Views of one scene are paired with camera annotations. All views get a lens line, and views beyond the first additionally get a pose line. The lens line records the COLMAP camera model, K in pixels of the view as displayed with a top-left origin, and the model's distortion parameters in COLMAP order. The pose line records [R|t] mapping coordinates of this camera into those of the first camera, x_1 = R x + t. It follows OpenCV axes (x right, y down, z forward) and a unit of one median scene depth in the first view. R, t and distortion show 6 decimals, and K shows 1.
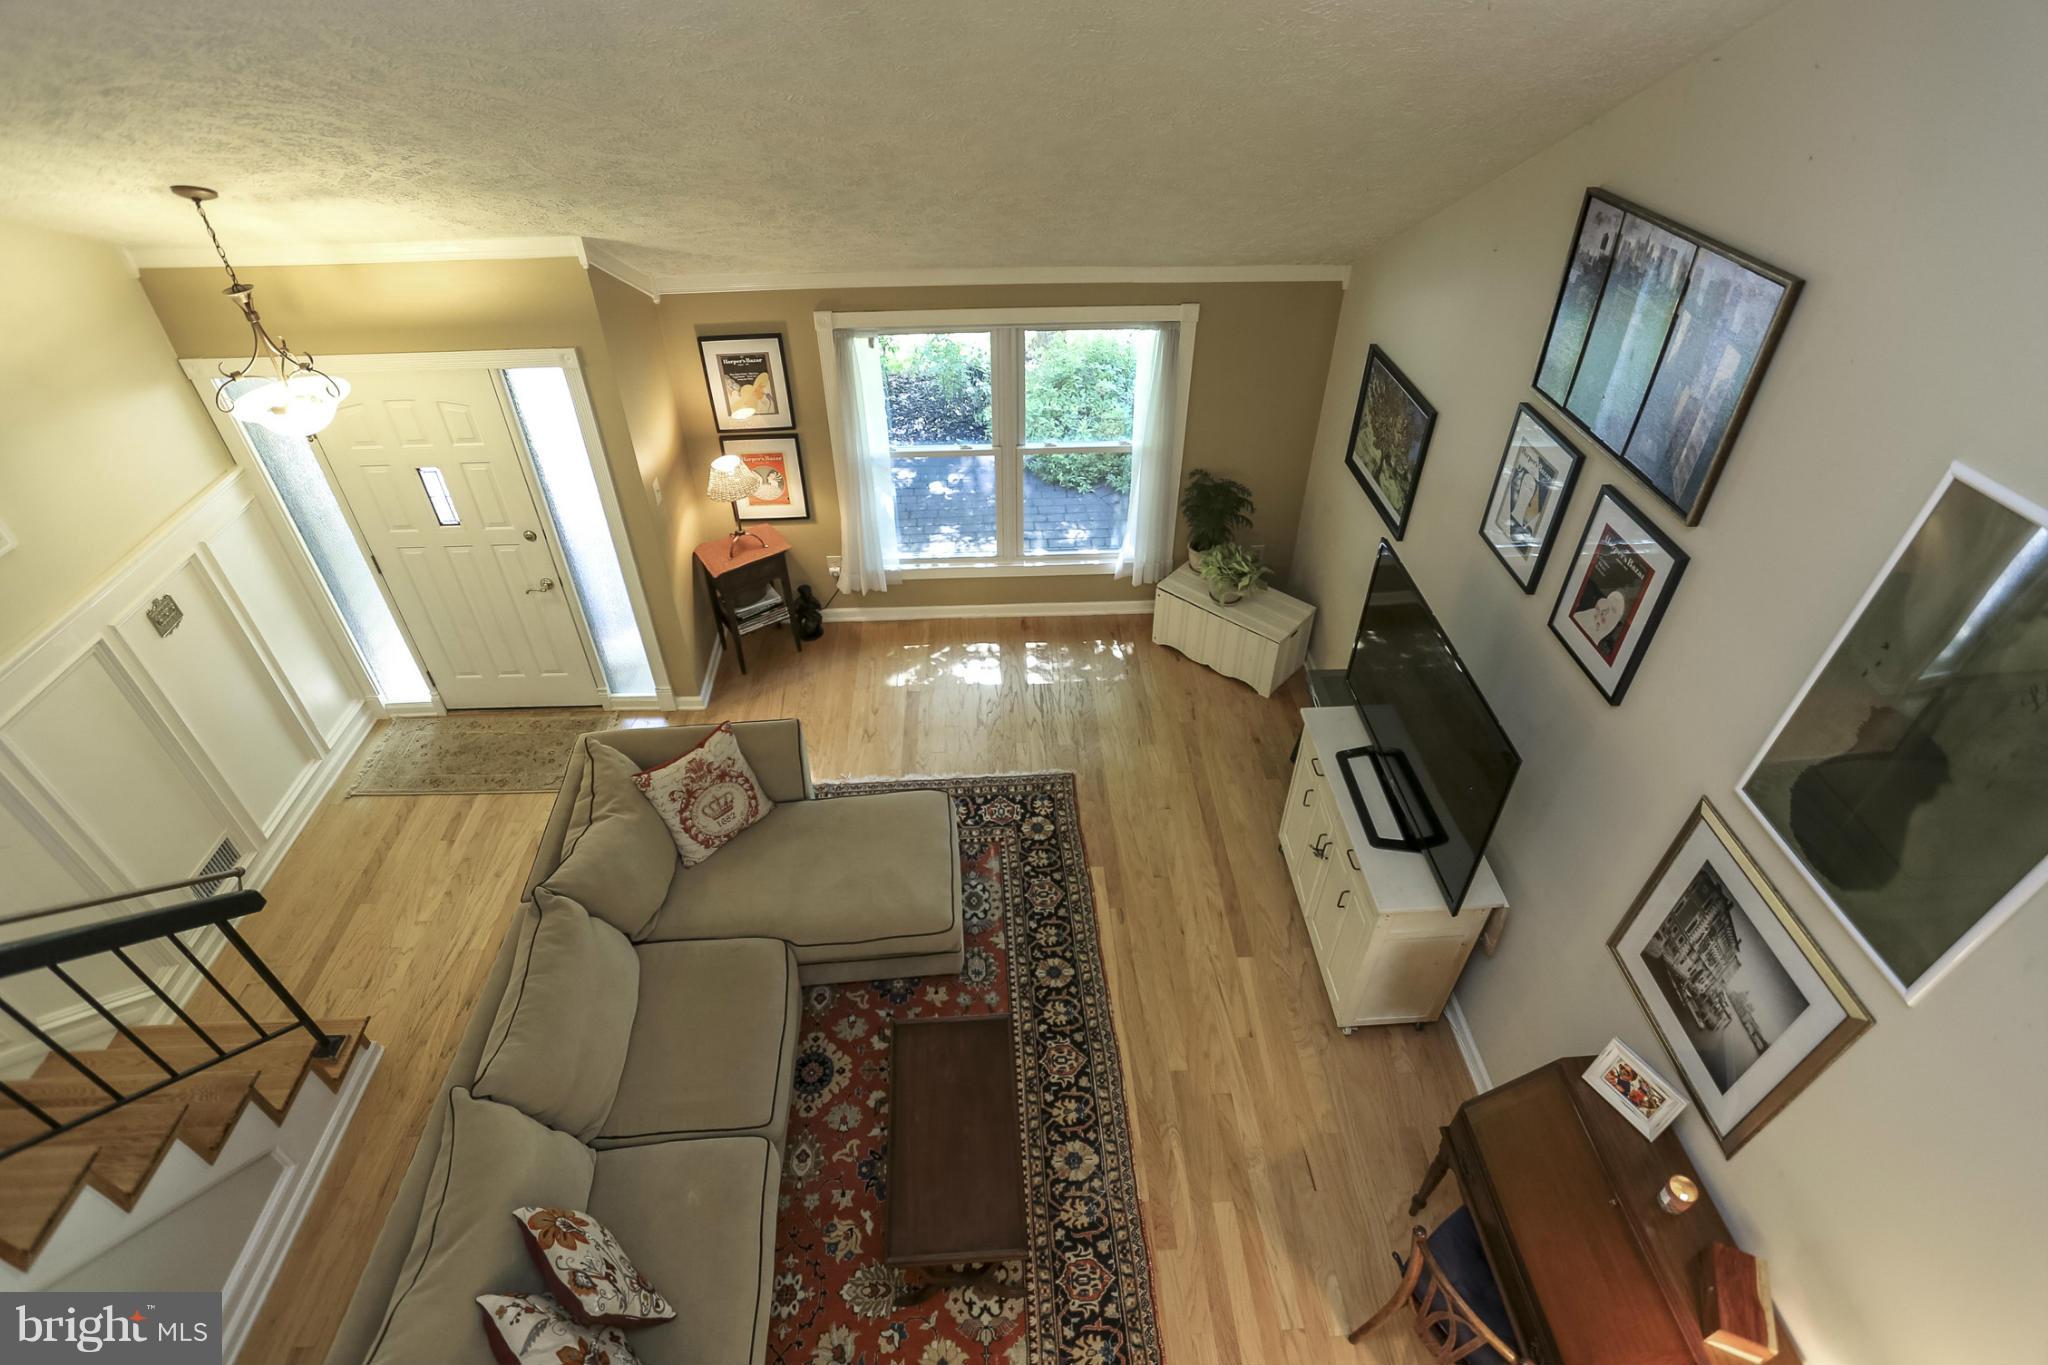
lens RADIAL K [[1018.6, 0, 1019.8], [0, 1018.6, 680.2], [0, 0, 1]] dist [-0.065662, 0.027399]
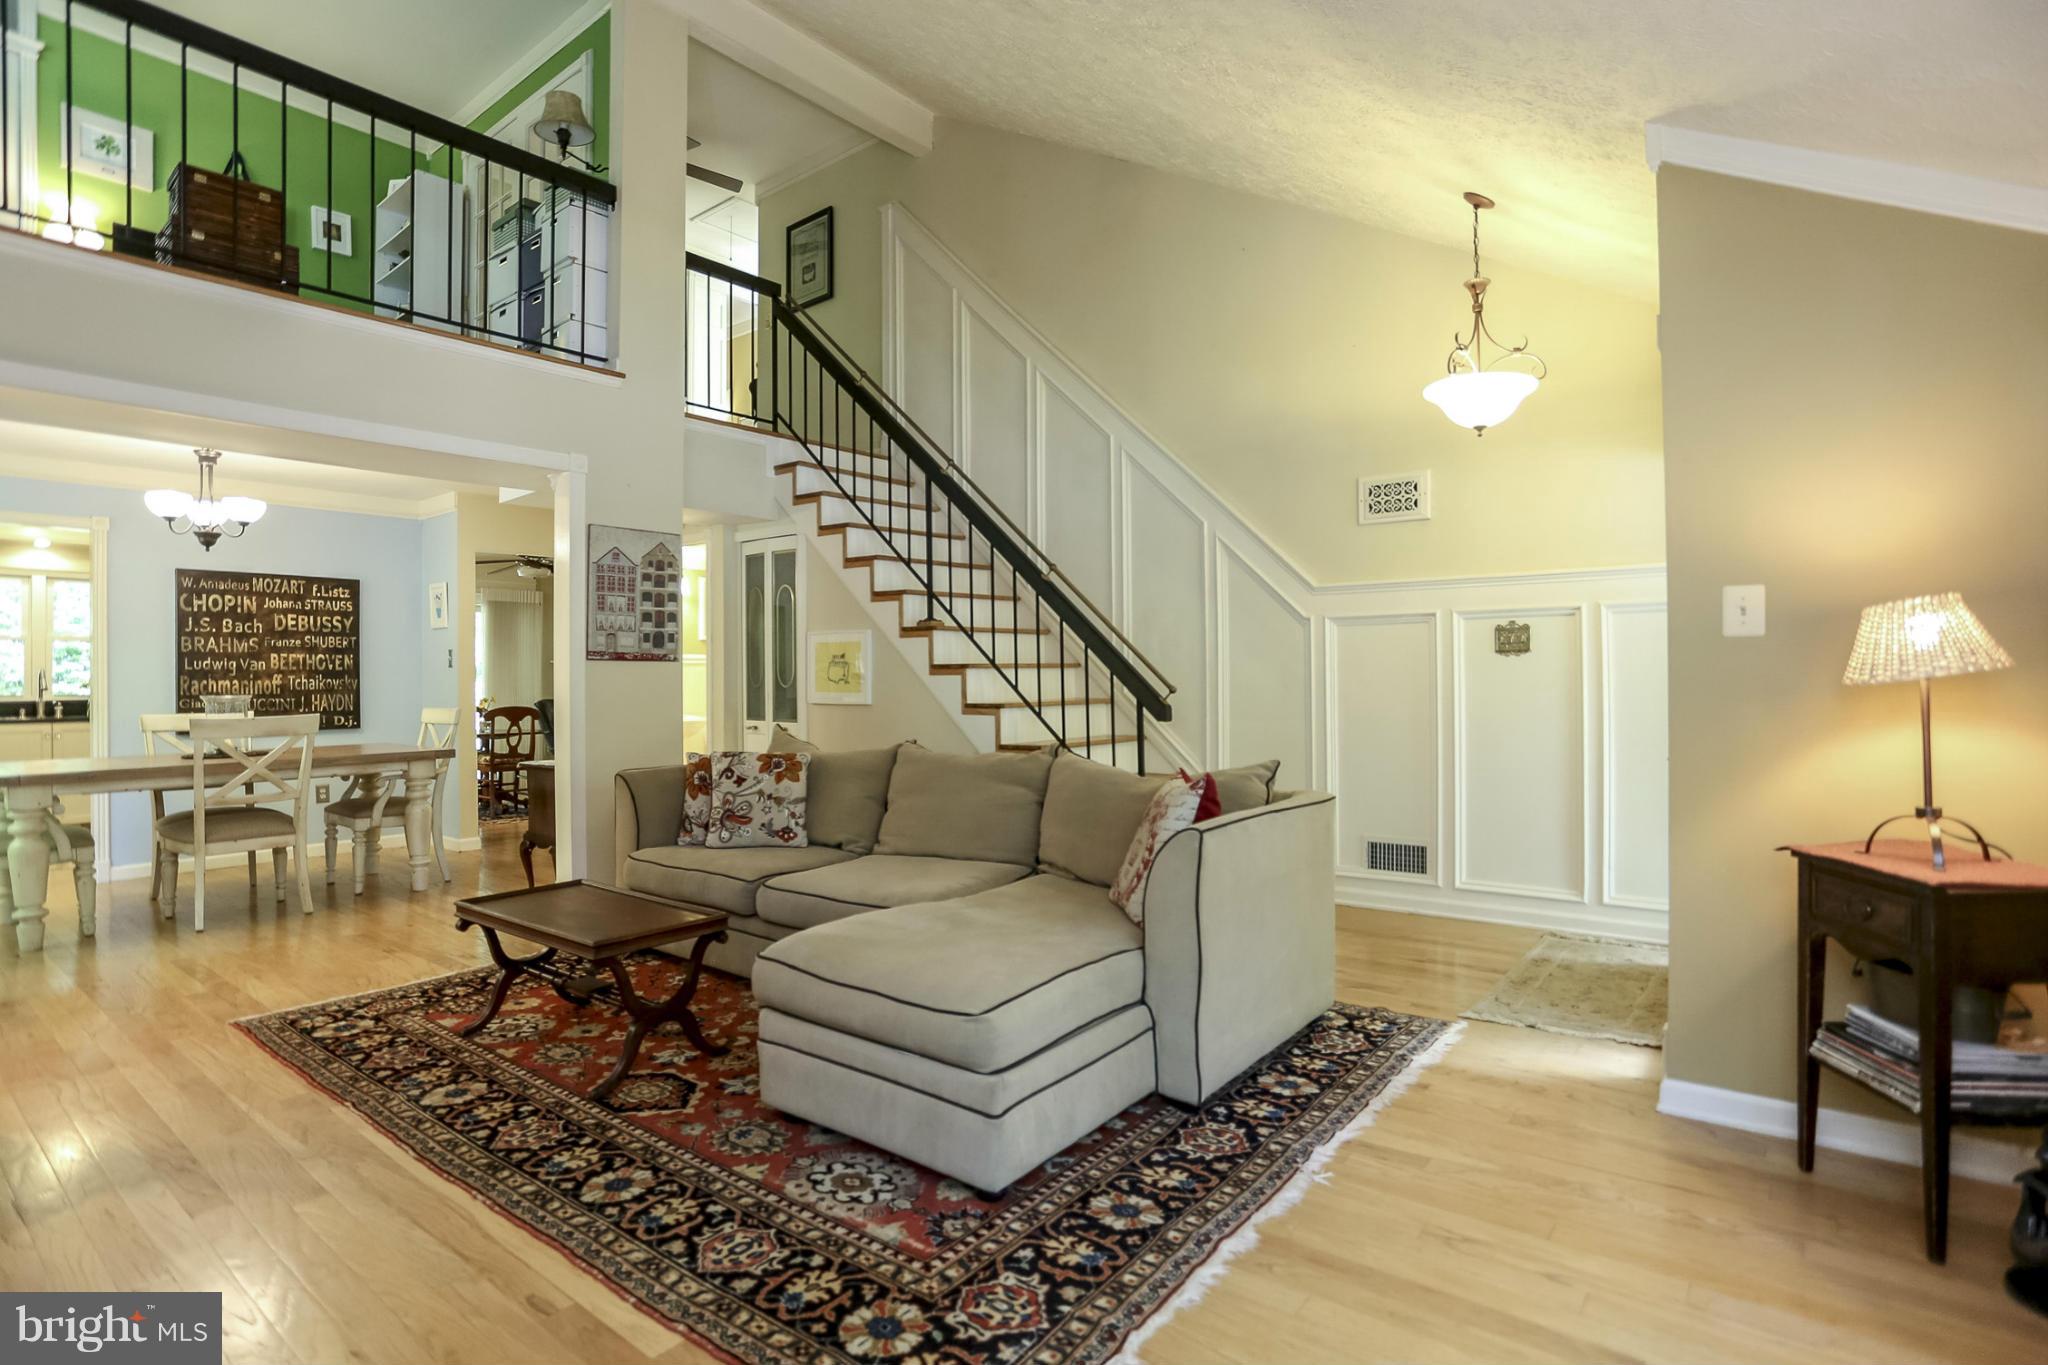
lens RADIAL K [[1018.6, 0, 1029.5], [0, 1018.6, 694.6], [0, 0, 1]] dist [-0.065662, 0.027399]
pose [[-0.653655, 0.008688, -0.756743, 0.284976], [-0.486583, 0.761030, 0.429034, -0.228377], [0.579631, 0.648659, -0.493224, 1.229485]]
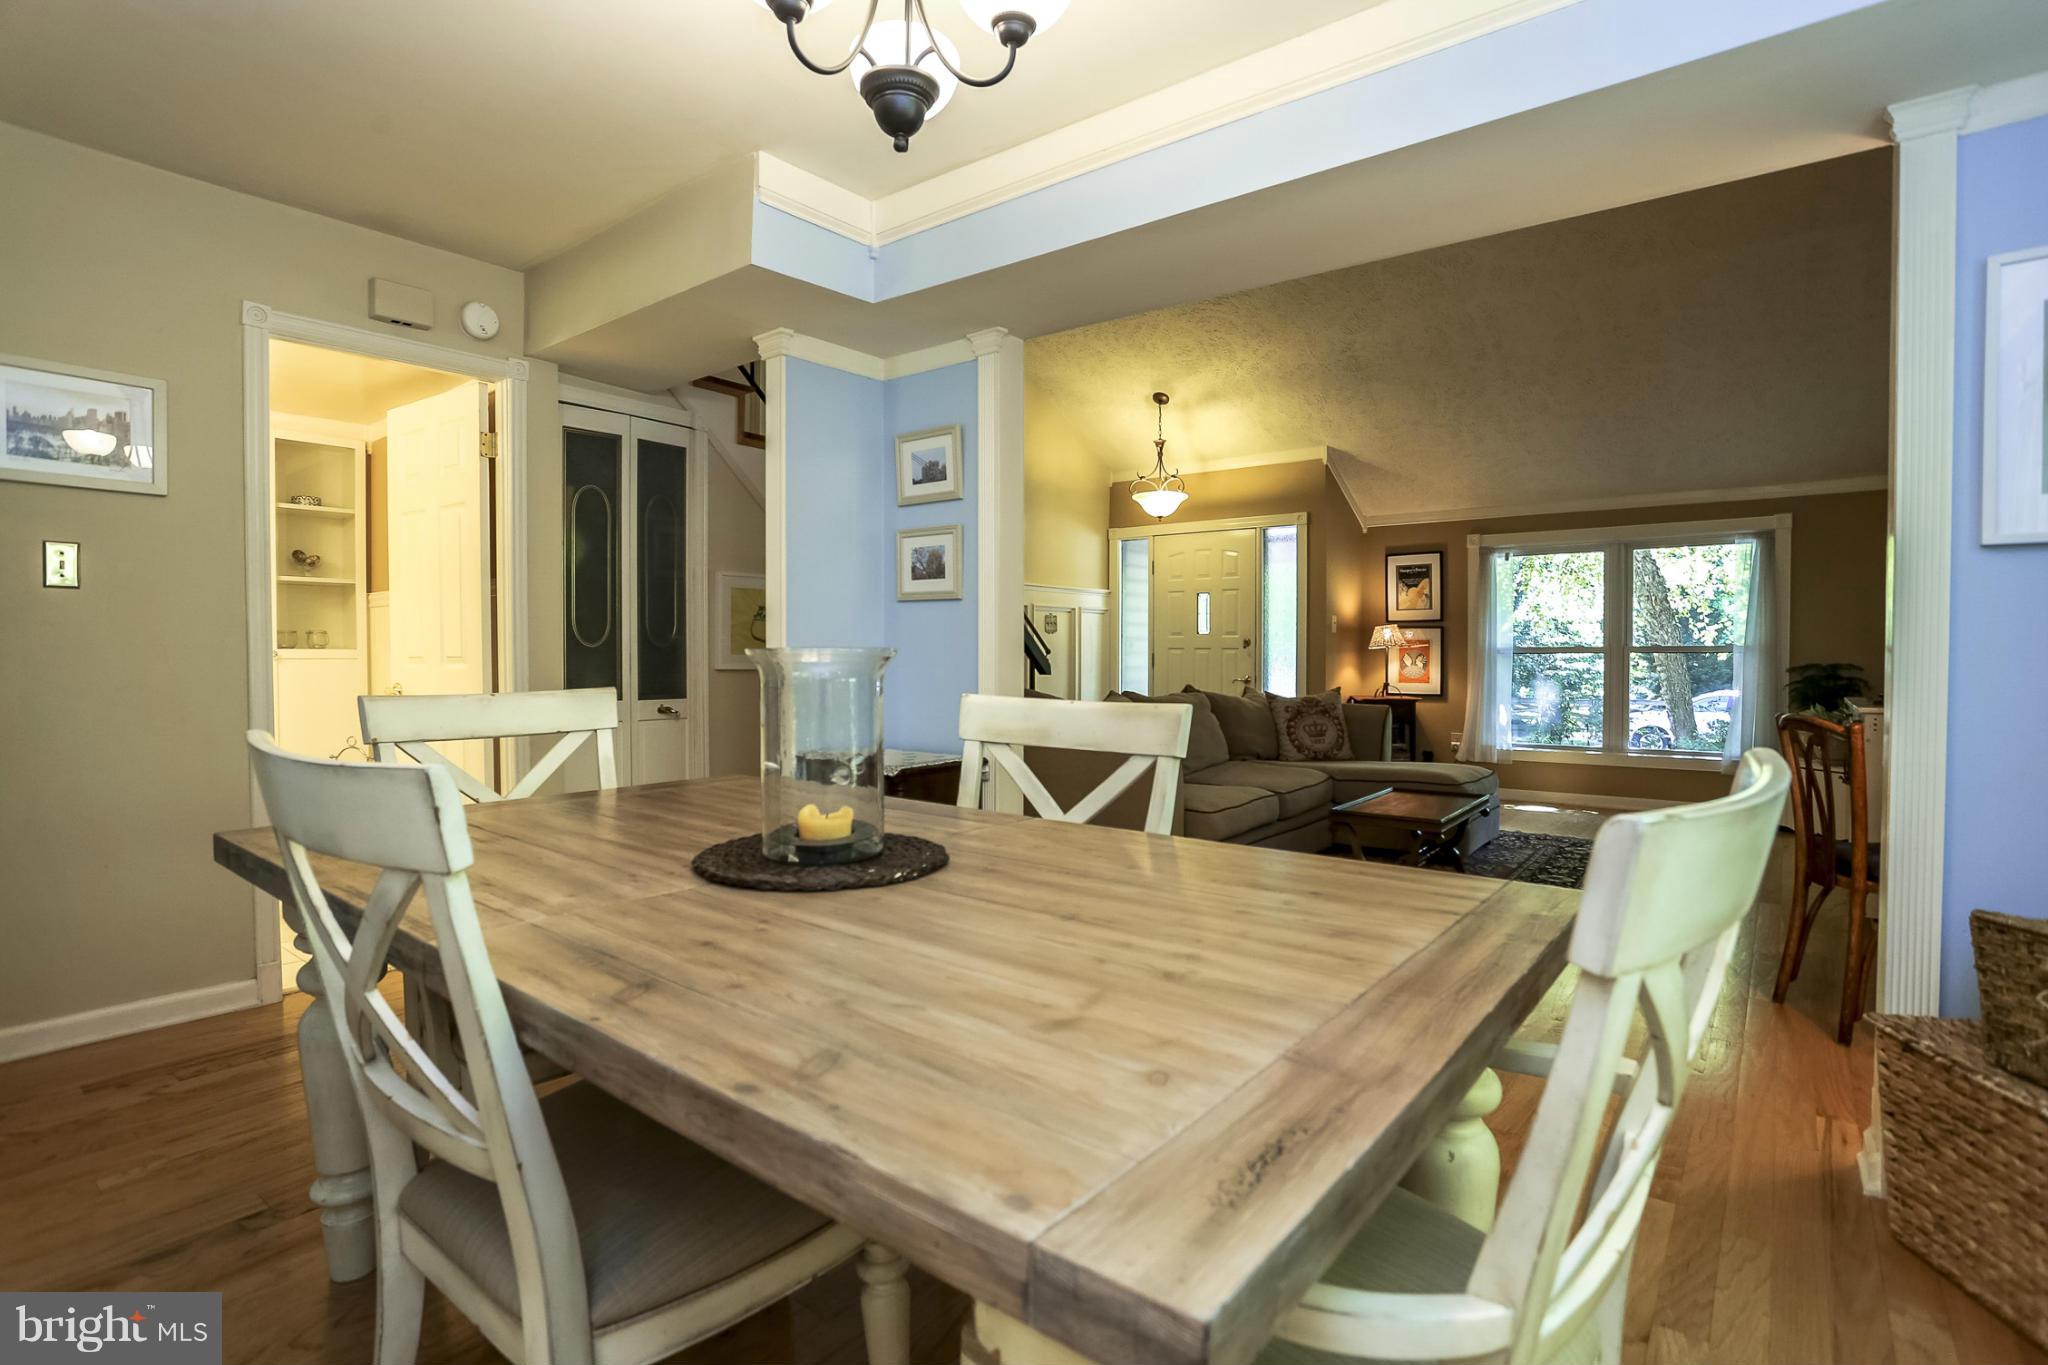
lens RADIAL K [[1018.6, 0, 1001.5], [0, 1018.6, 694.1], [0, 0, 1]] dist [-0.065662, 0.027399]
pose [[0.751410, 0.018540, -0.659576, 0.297544], [-0.423191, 0.780479, -0.460175, 0.906856], [0.506254, 0.624907, 0.594305, -0.084791]]
